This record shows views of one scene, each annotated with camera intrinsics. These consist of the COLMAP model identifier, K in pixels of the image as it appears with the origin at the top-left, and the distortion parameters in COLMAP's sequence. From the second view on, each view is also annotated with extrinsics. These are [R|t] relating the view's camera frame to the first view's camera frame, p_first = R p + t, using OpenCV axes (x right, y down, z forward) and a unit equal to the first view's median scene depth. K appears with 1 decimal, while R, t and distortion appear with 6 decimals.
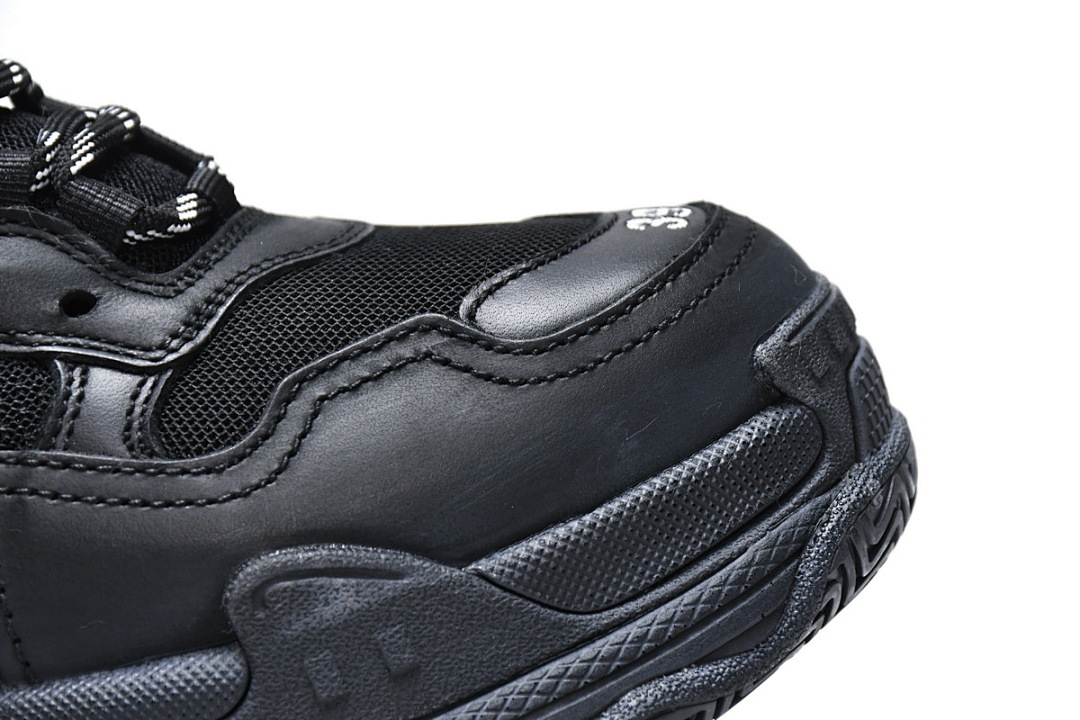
lens RADIAL K [[3564.9, 0, 542.0], [0, 3564.9, 360.6], [0, 0, 1]] dist [0.058833, 0.000000]
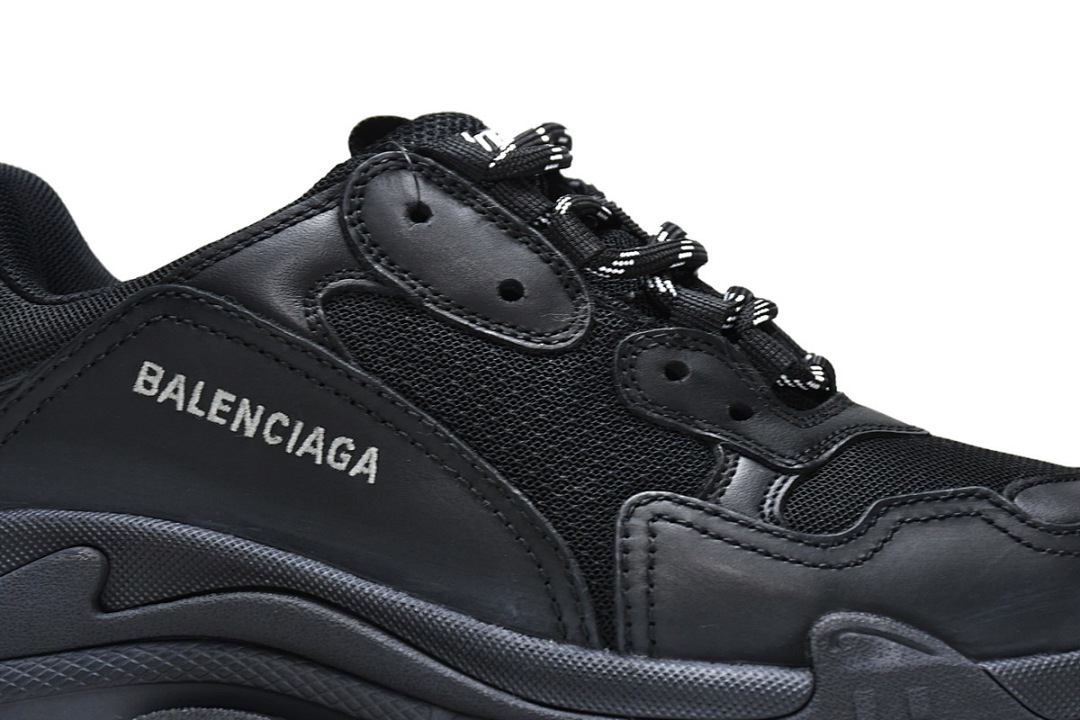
lens RADIAL K [[3564.9, 0, 538.6], [0, 3564.9, 361.1], [0, 0, 1]] dist [0.058833, 0.000000]
pose [[0.961029, 0.276441, 0.001755, -0.216885], [-0.272958, 0.949889, -0.152330, 0.201619], [-0.043777, 0.145915, 0.988328, -0.378774]]
